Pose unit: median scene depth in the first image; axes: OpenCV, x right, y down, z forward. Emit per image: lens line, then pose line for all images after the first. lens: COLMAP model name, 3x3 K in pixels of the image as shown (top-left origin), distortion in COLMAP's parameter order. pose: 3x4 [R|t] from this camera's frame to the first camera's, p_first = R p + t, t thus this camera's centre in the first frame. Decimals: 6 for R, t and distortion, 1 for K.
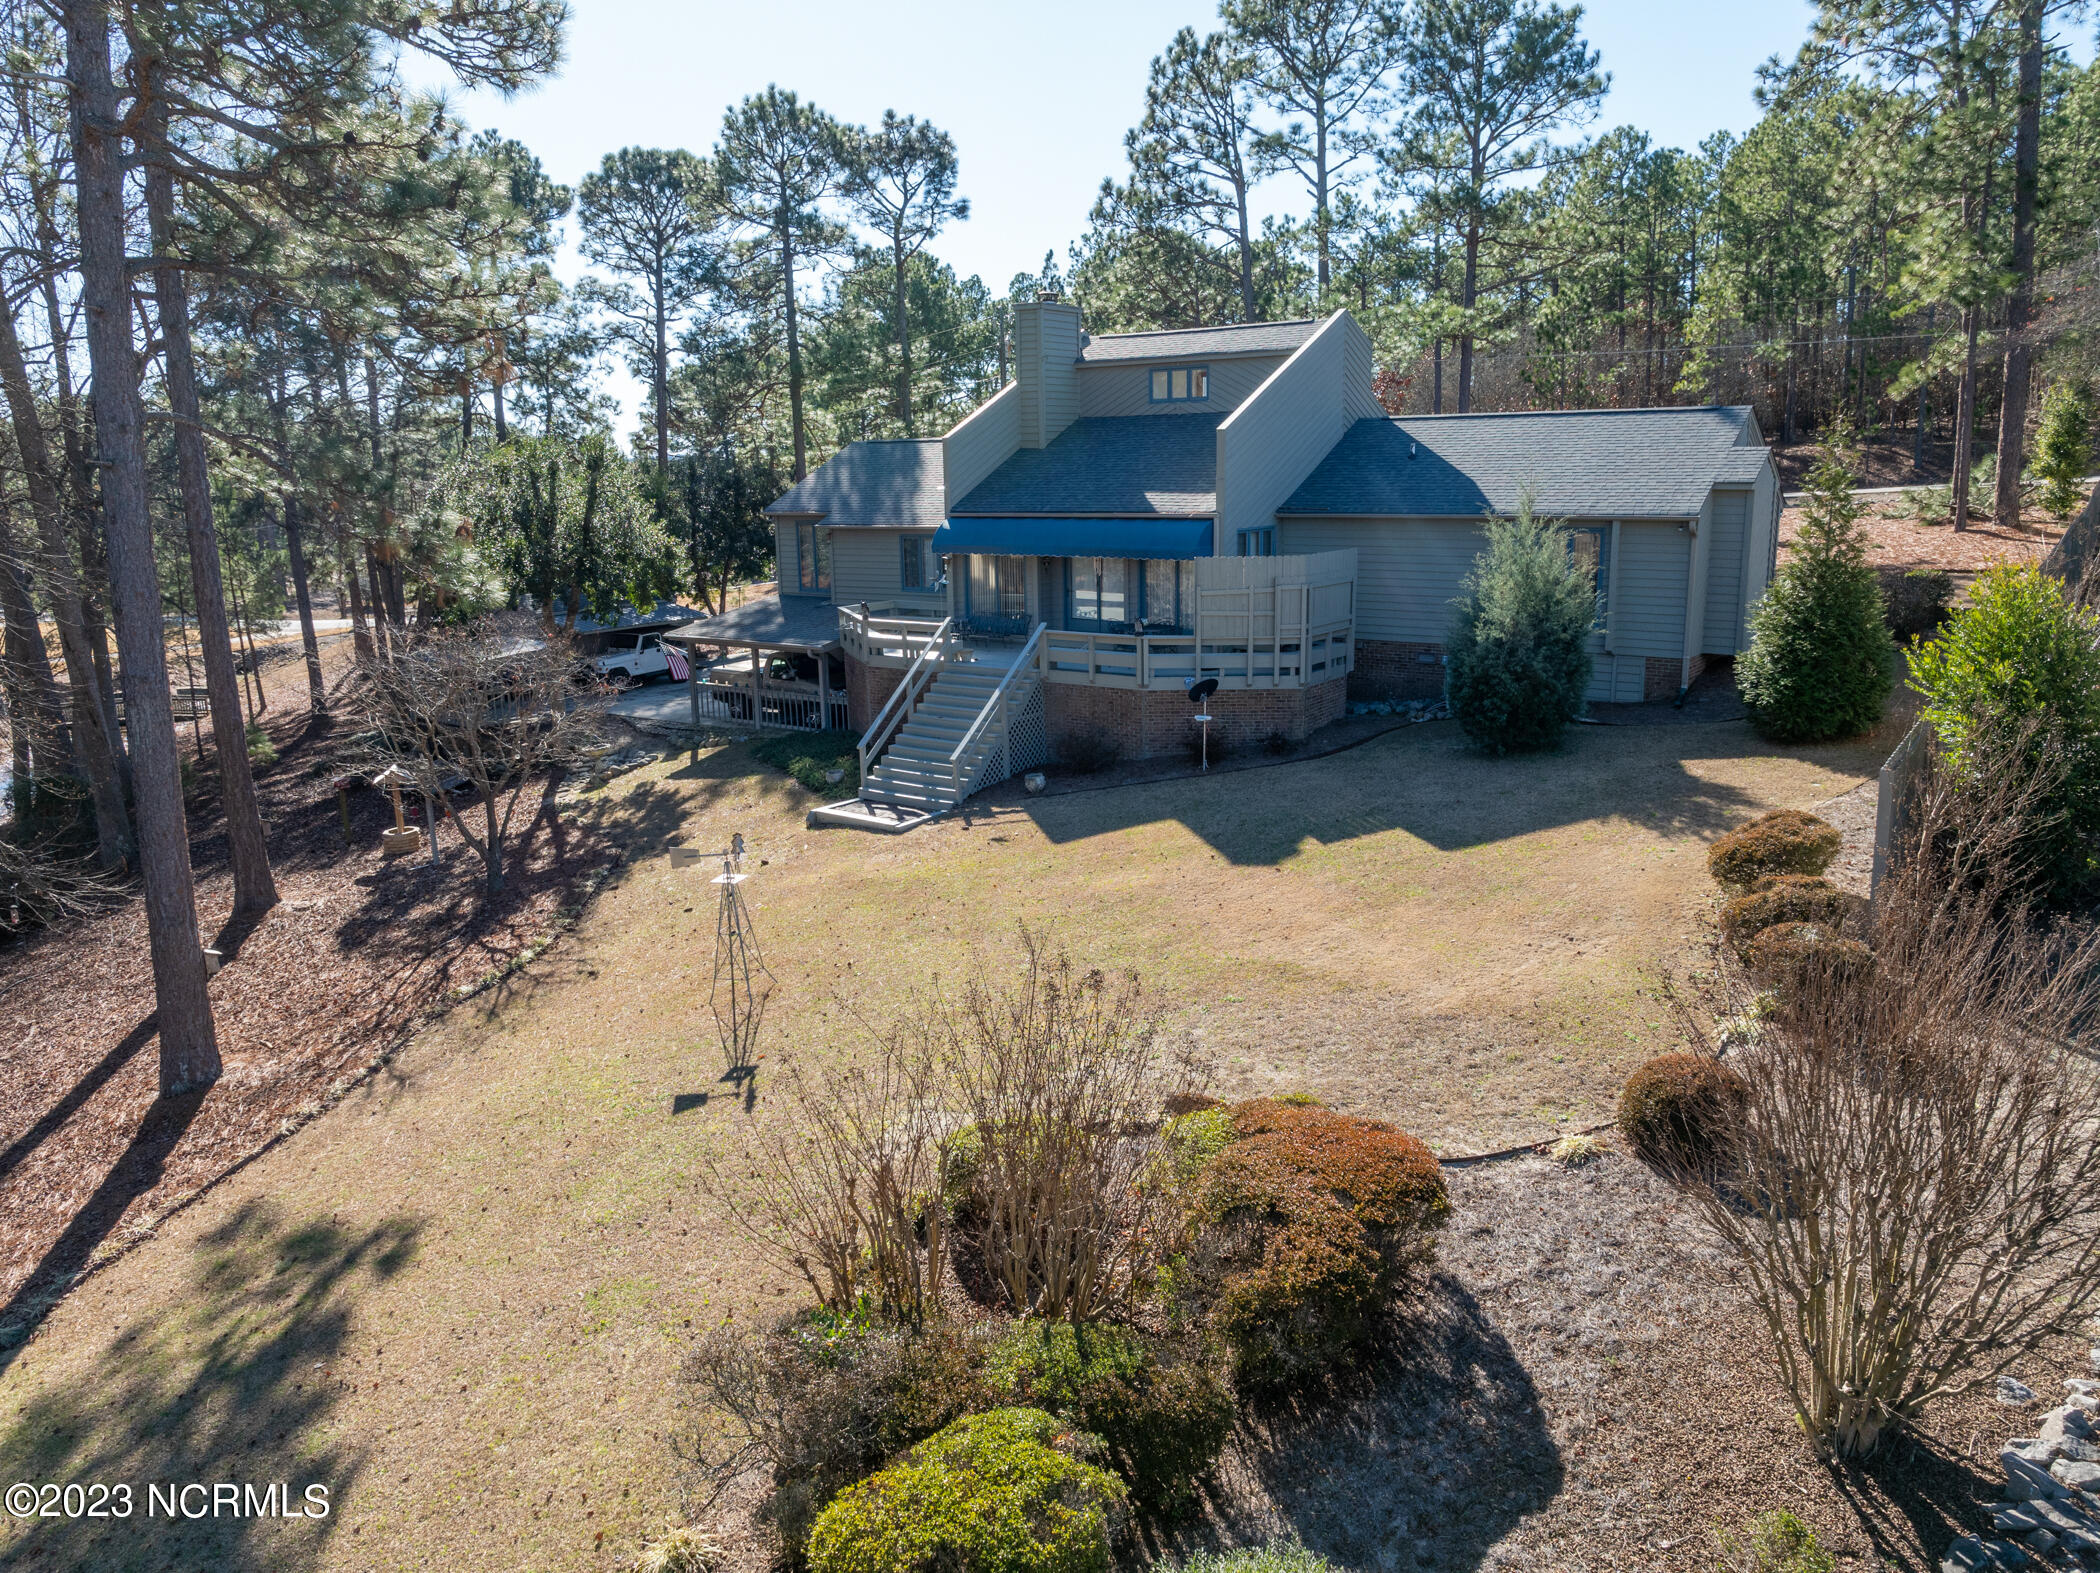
lens RADIAL K [[1468.0, 0, 1045.8], [0, 1468.0, 791.9], [0, 0, 1]] dist [-0.035175, 0.004506]
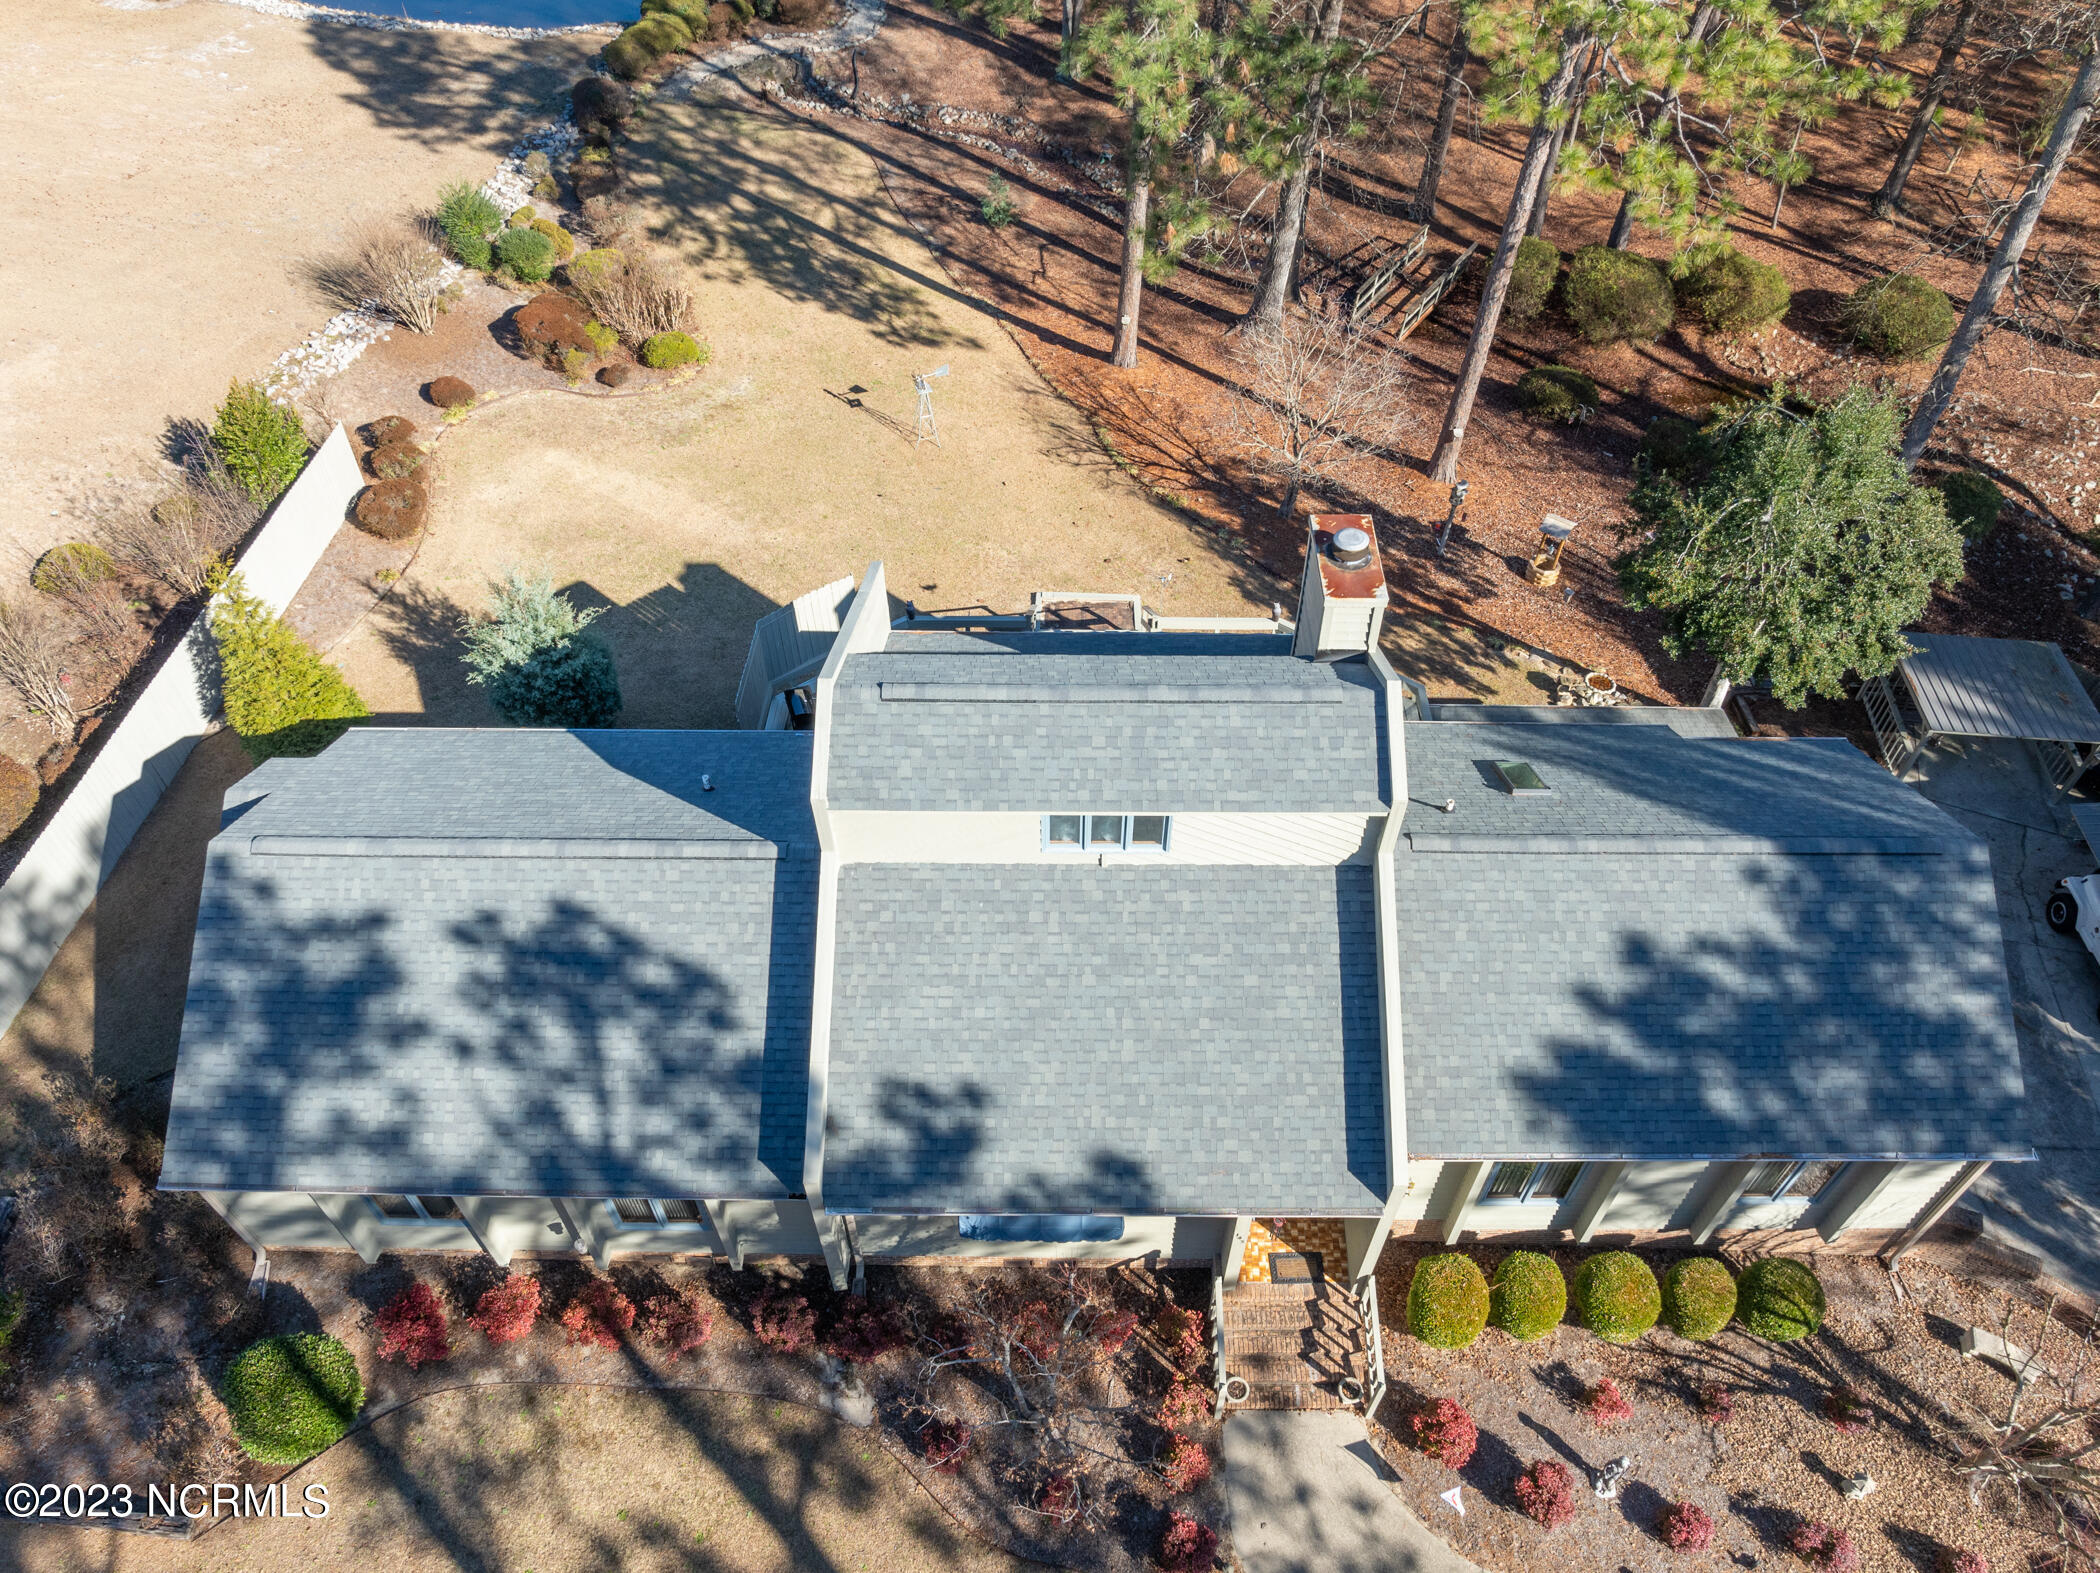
lens RADIAL K [[1512.6, 0, 1046.0], [0, 1512.6, 789.3], [0, 0, 1]] dist [-0.043820, 0.008439]
pose [[-0.805837, 0.456879, -0.376680, 0.362027], [-0.110367, 0.509101, 0.853602, -0.798341], [0.581761, 0.729437, -0.359828, 1.269237]]
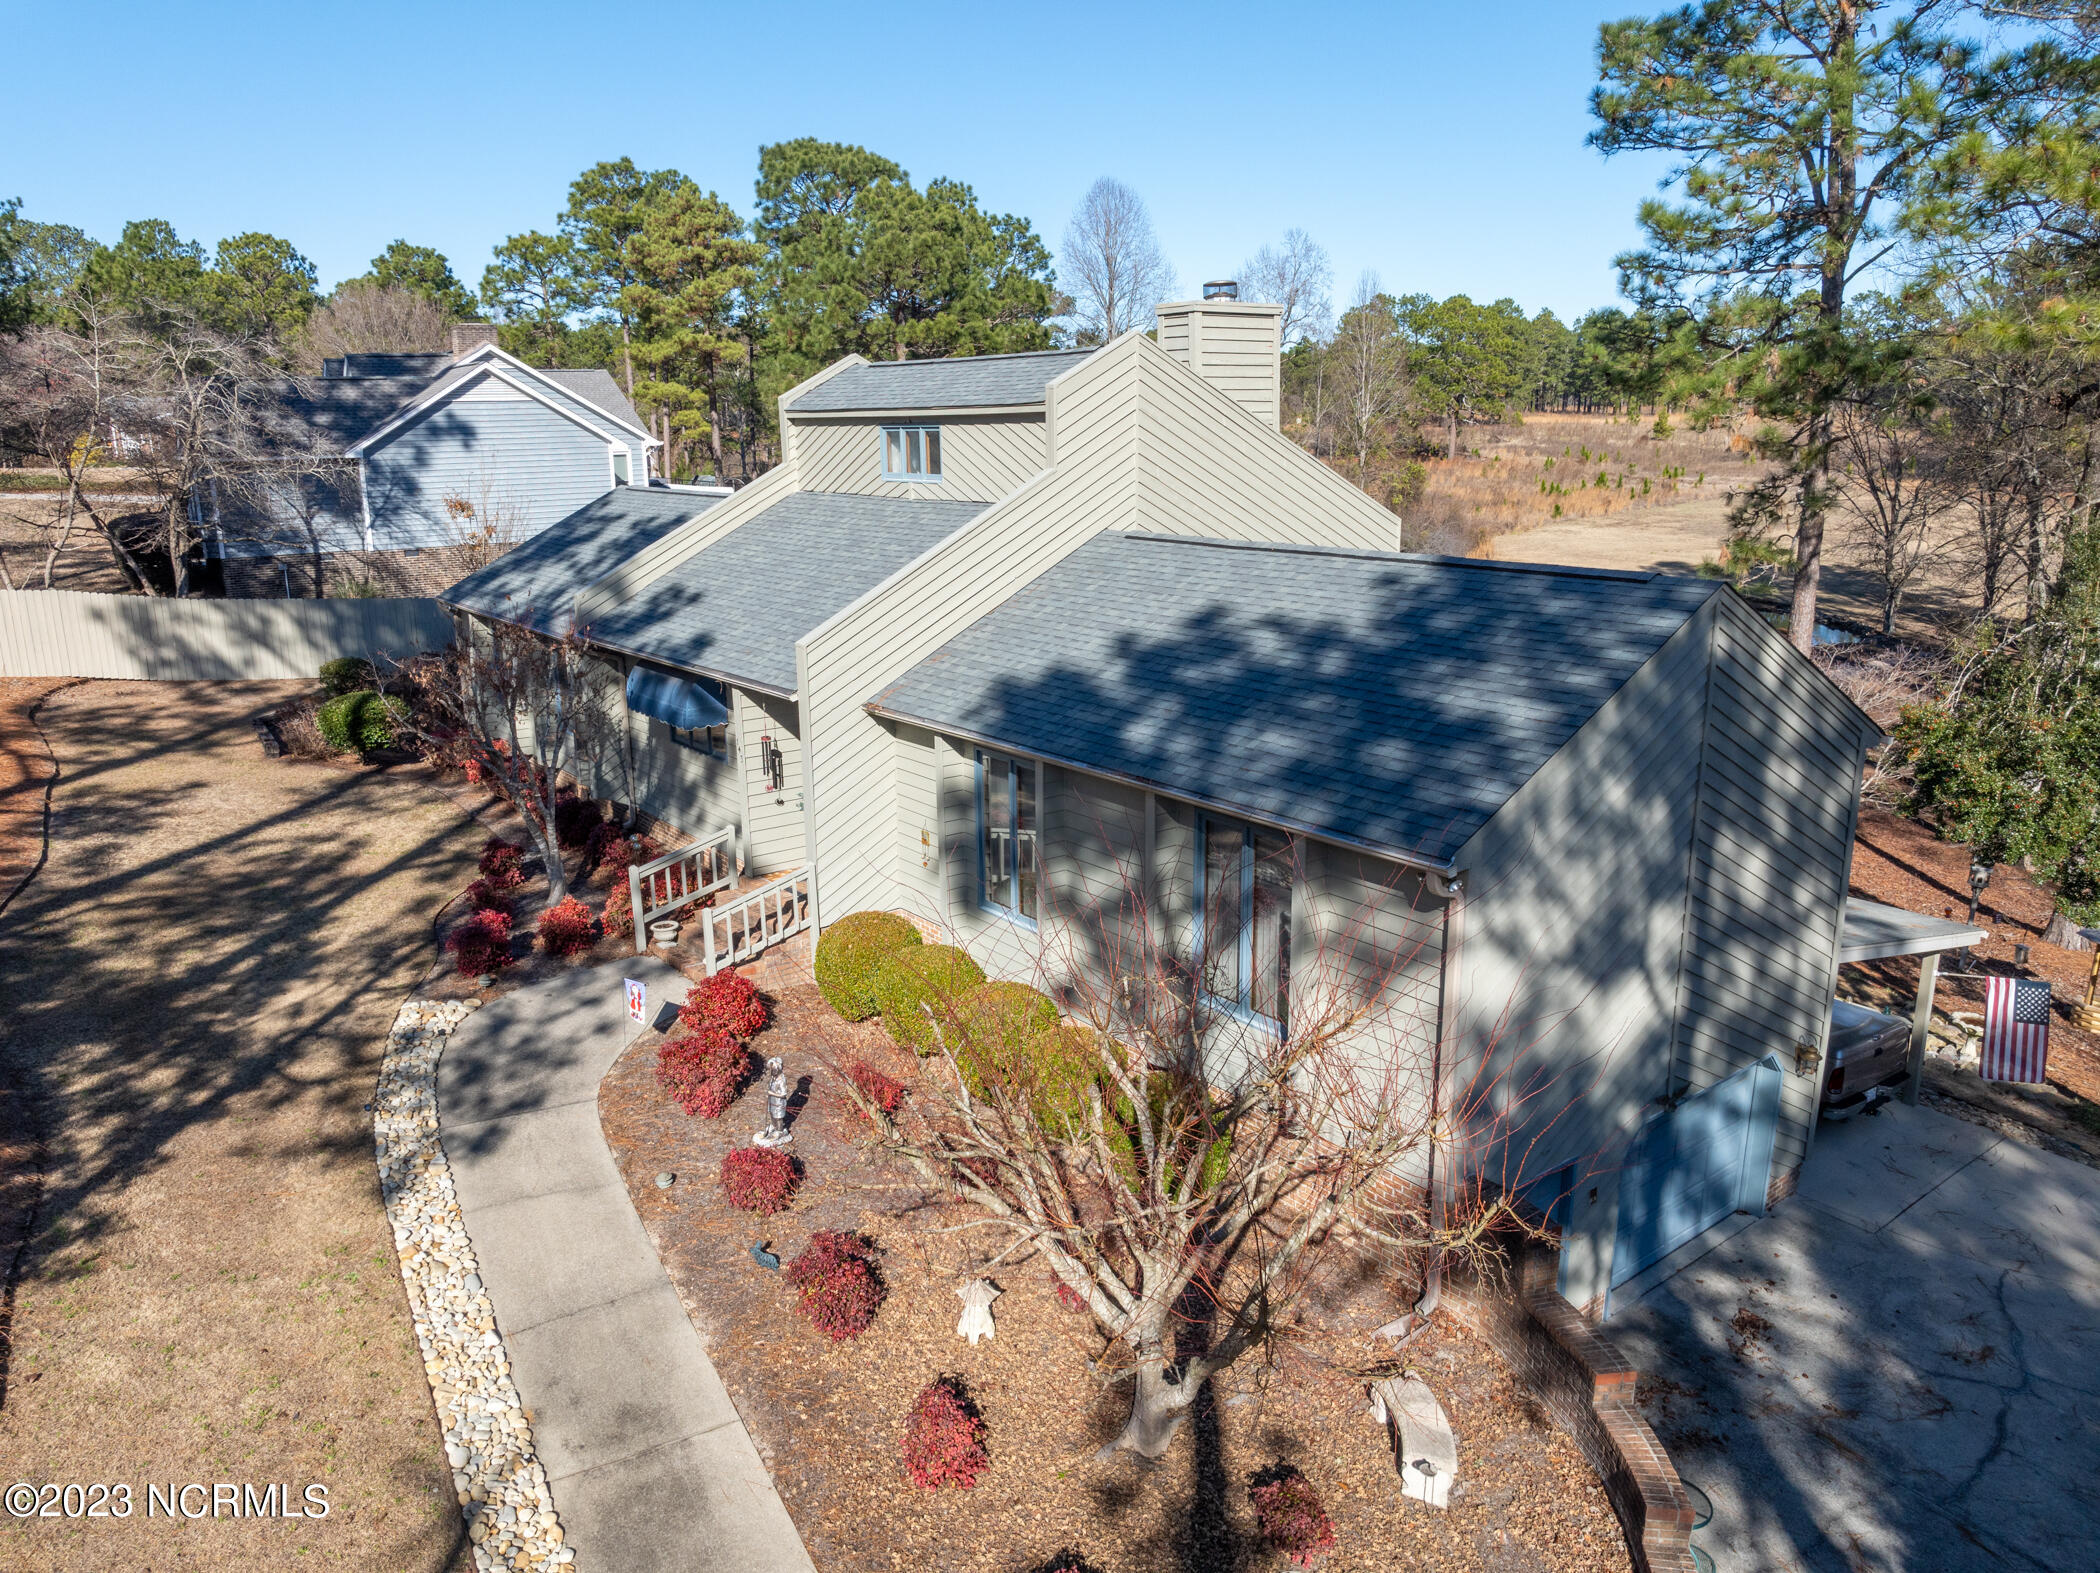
lens RADIAL K [[1492.8, 0, 1044.8], [0, 1492.8, 790.6], [0, 0, 1]] dist [-0.041655, 0.007438]
pose [[-0.962279, -0.040400, 0.269049, -0.108209], [0.082619, 0.898821, 0.430460, -0.440888], [-0.259217, 0.436451, -0.861578, 1.696664]]
